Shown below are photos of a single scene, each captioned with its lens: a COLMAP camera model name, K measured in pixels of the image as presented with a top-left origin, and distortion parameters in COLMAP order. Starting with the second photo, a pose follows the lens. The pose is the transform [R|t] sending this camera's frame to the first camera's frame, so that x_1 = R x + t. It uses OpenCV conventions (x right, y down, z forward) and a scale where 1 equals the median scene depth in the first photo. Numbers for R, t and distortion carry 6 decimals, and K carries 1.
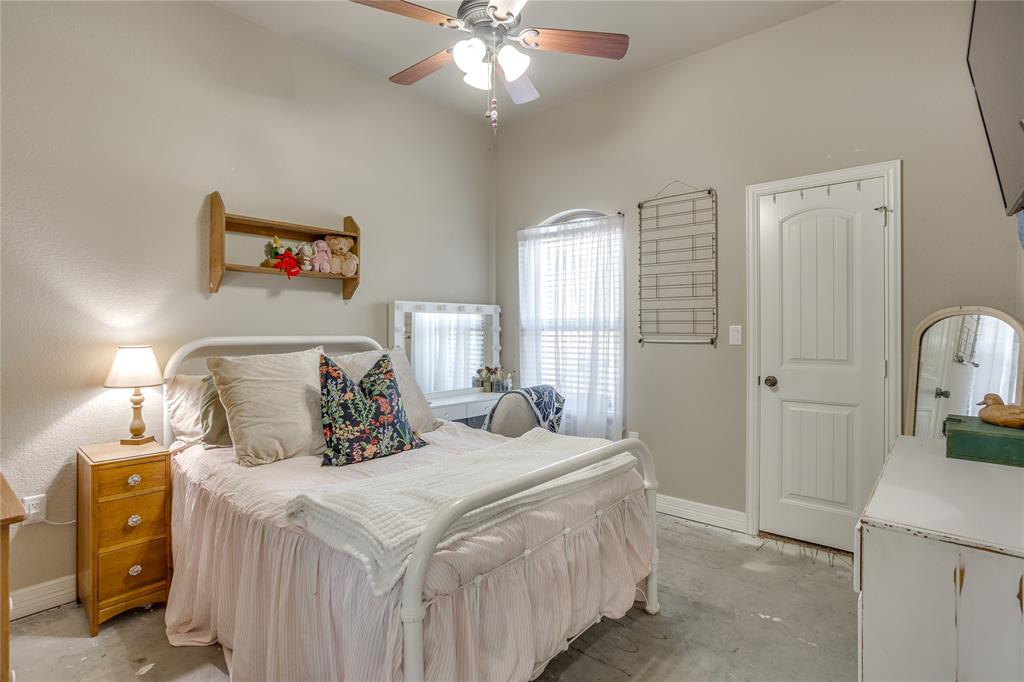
lens RADIAL K [[508.5, 0, 509.9], [0, 508.5, 337.7], [0, 0, 1]] dist [-0.020009, -0.000127]
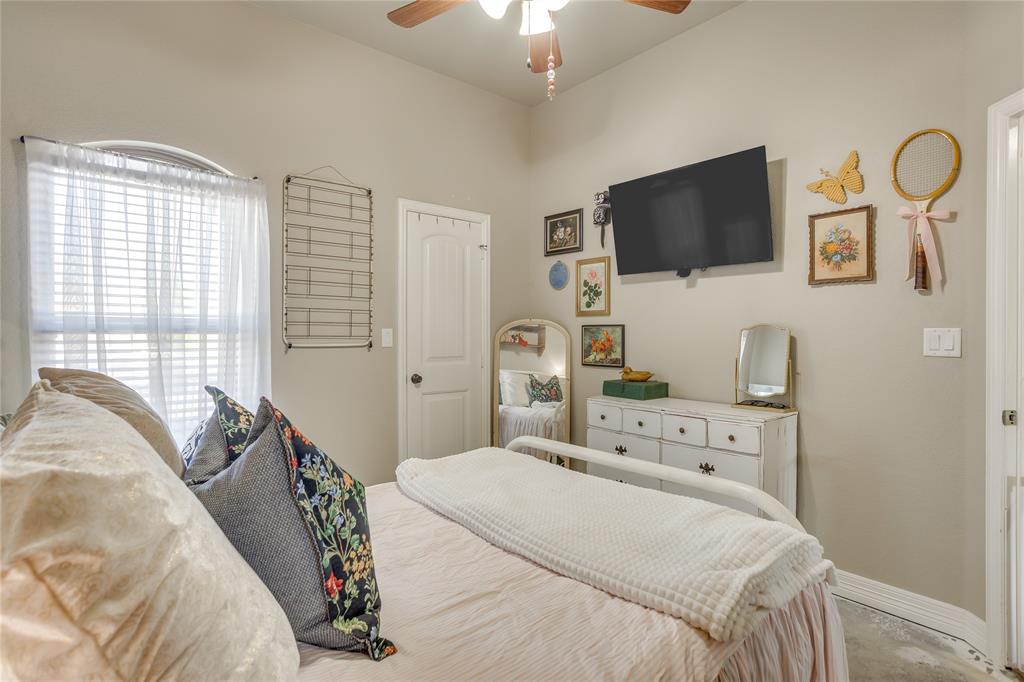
lens RADIAL K [[508.5, 0, 511.1], [0, 508.5, 335.3], [0, 0, 1]] dist [-0.020009, -0.000127]
pose [[0.166016, -0.001804, 0.986121, -0.525010], [0.011064, 0.999939, -0.000033, -0.007475], [-0.986061, 0.010916, 0.166026, 0.563728]]
